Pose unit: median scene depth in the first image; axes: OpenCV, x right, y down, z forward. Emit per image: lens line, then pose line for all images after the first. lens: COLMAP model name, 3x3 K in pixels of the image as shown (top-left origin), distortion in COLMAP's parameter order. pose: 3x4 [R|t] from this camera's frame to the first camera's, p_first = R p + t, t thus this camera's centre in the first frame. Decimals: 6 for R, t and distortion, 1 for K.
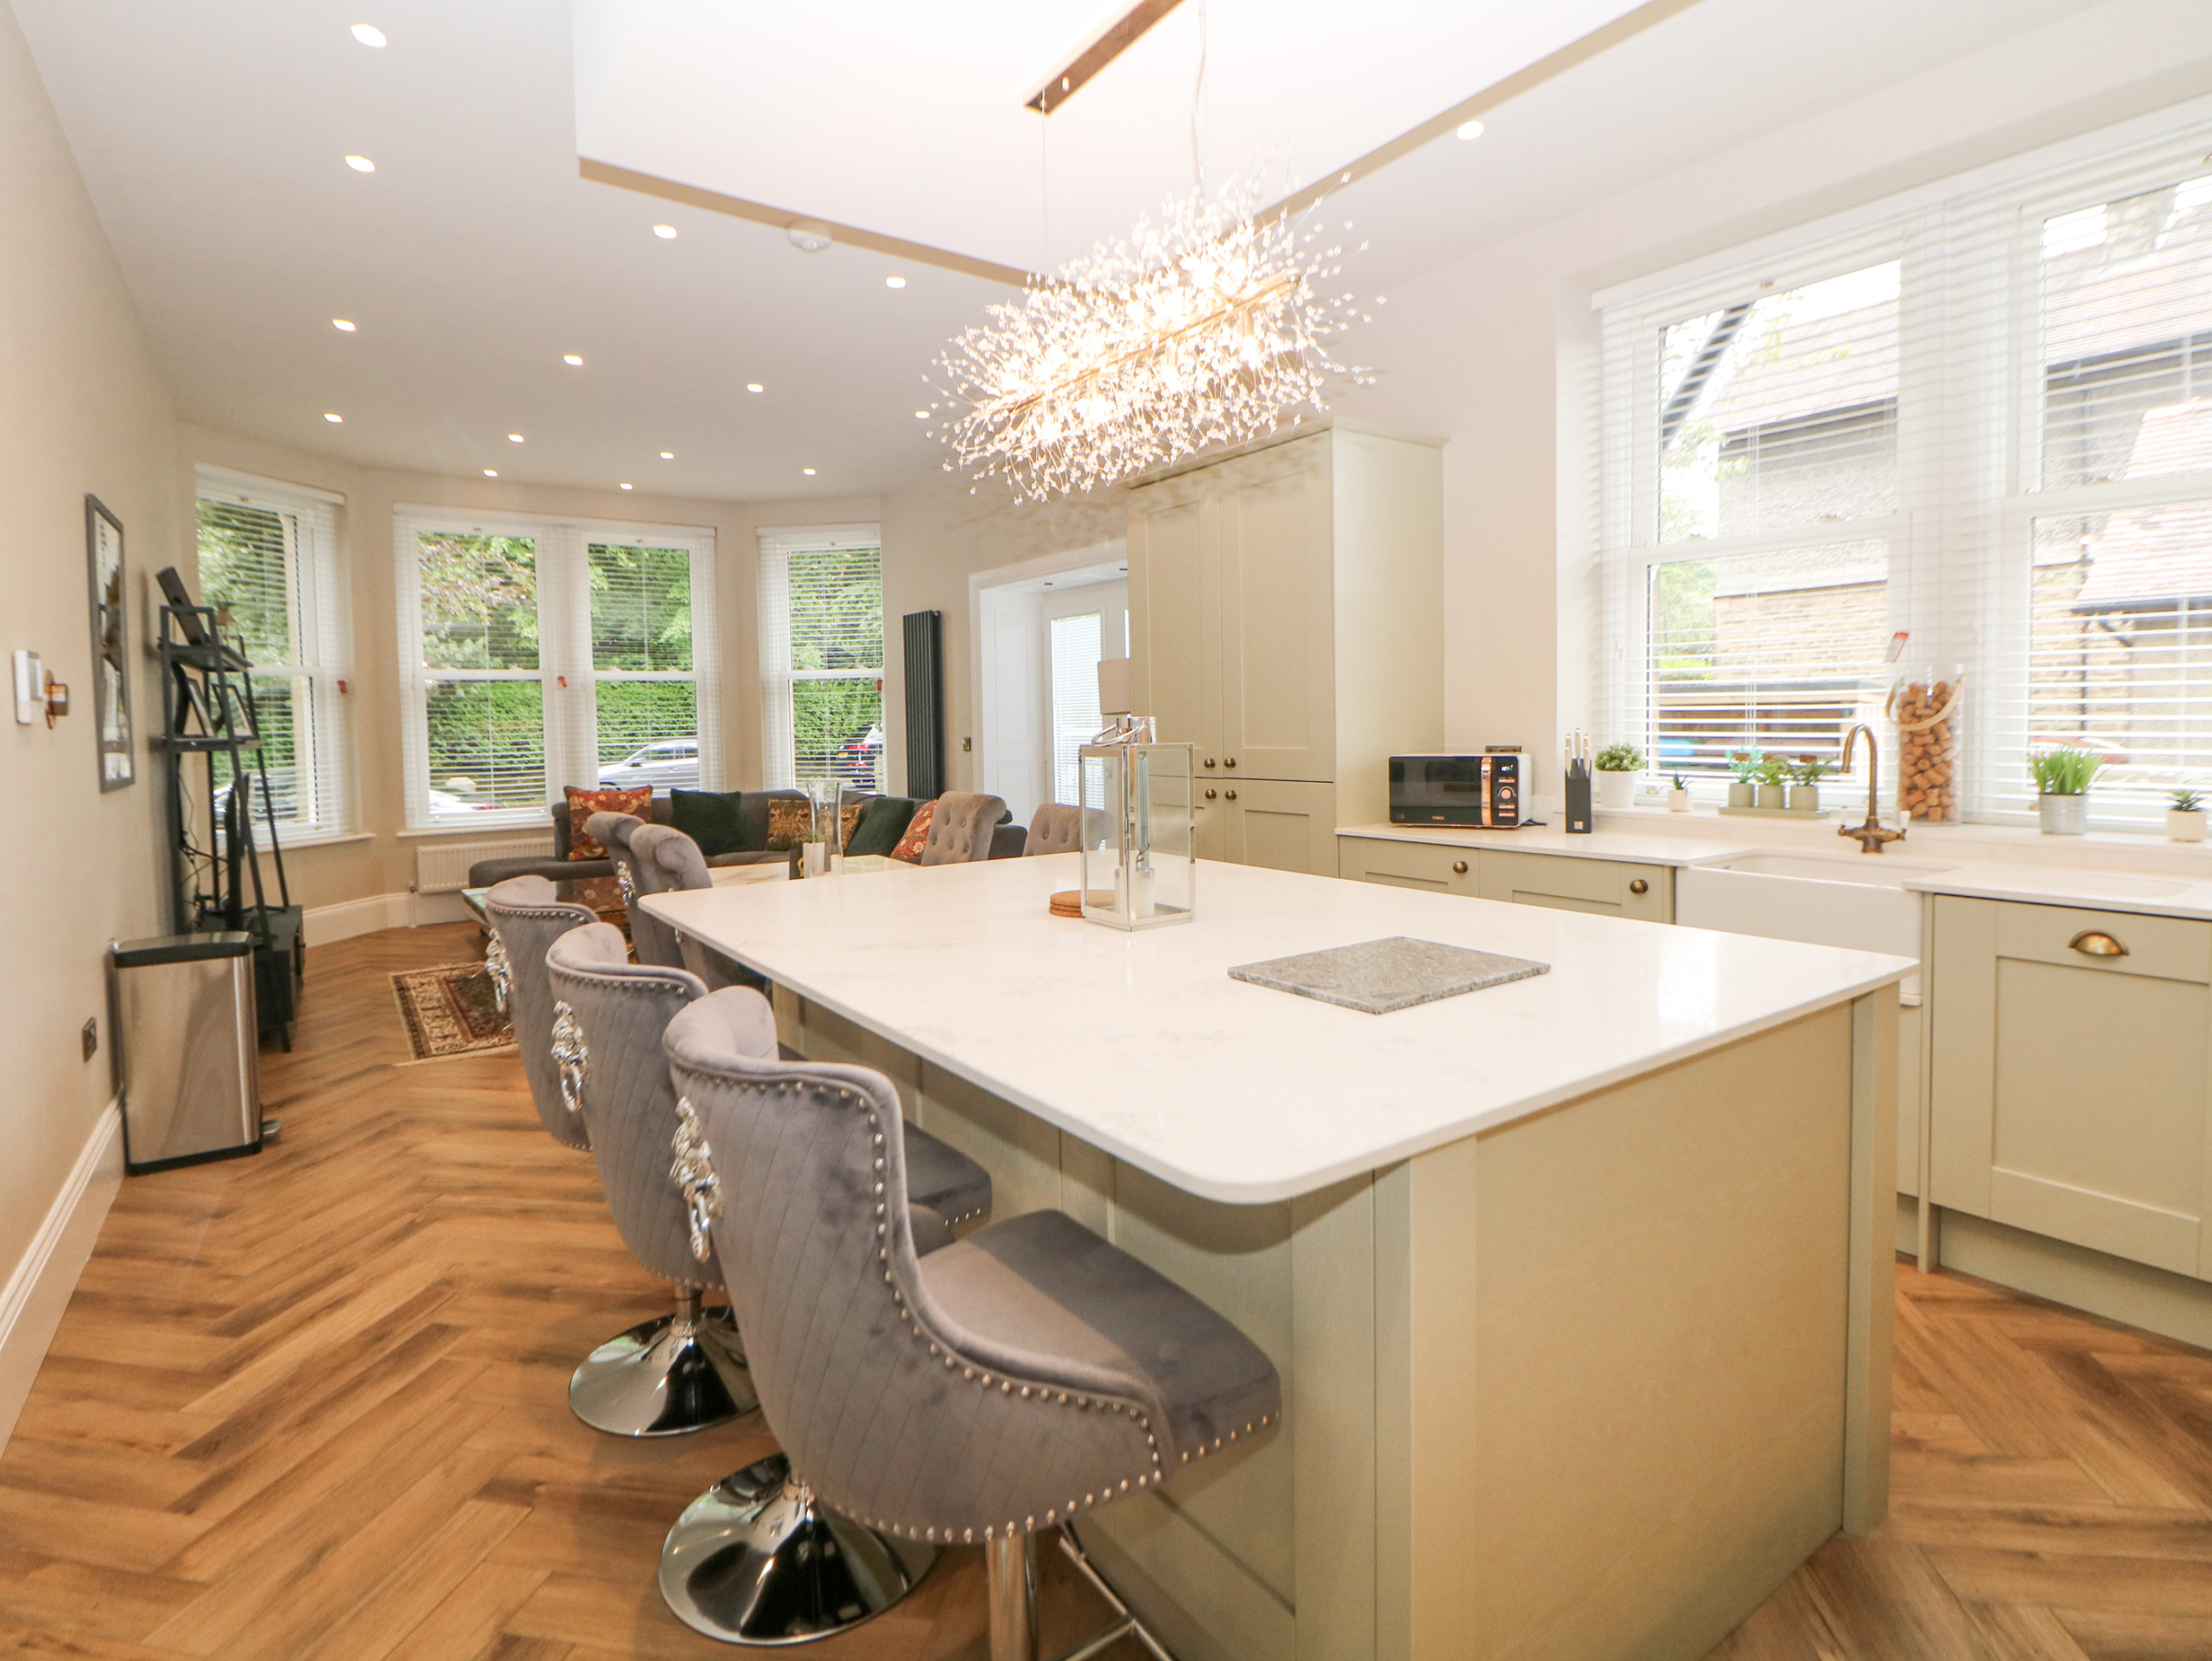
lens RADIAL K [[1130.4, 0, 1103.4], [0, 1130.4, 773.0], [0, 0, 1]] dist [-0.000468, -0.000159]
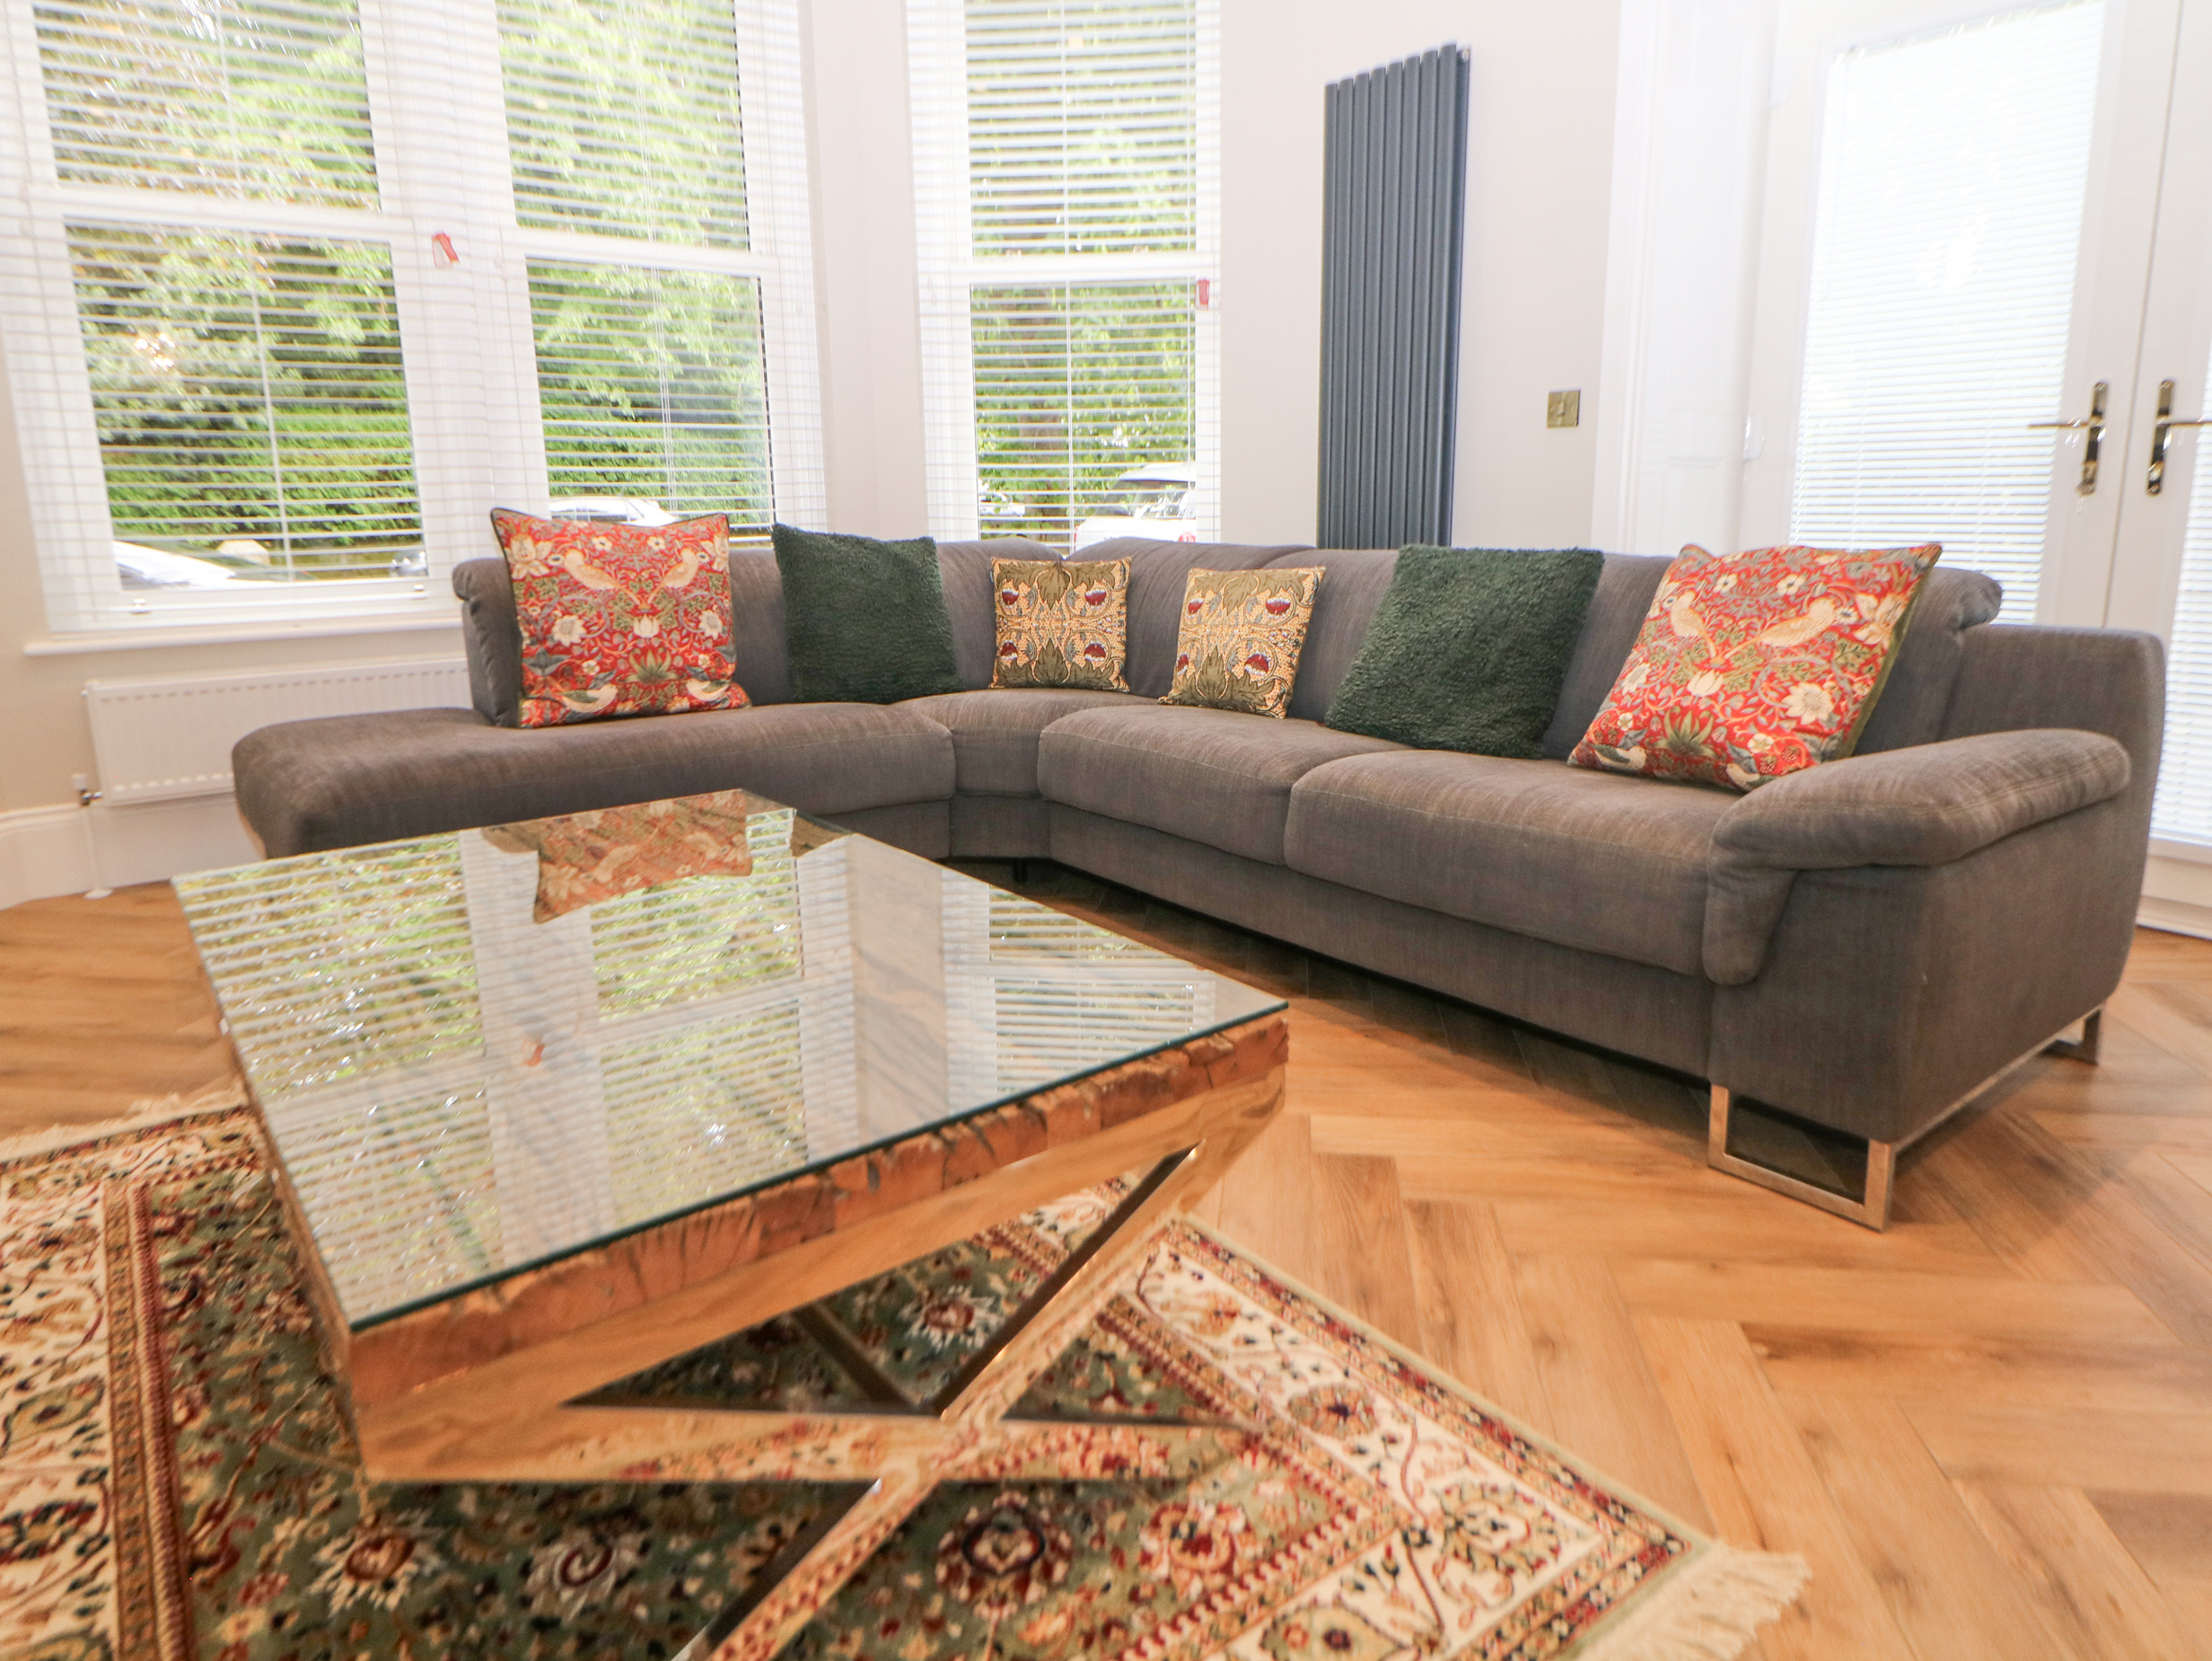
lens RADIAL K [[1343.5, 0, 1161.1], [0, 1343.5, 778.6], [0, 0, 1]] dist [-0.006712, -0.003017]
pose [[0.997807, -0.005843, 0.065933, -0.285036], [-0.004797, 0.987094, 0.160067, 0.025117], [-0.066017, -0.160033, 0.984902, 0.541001]]
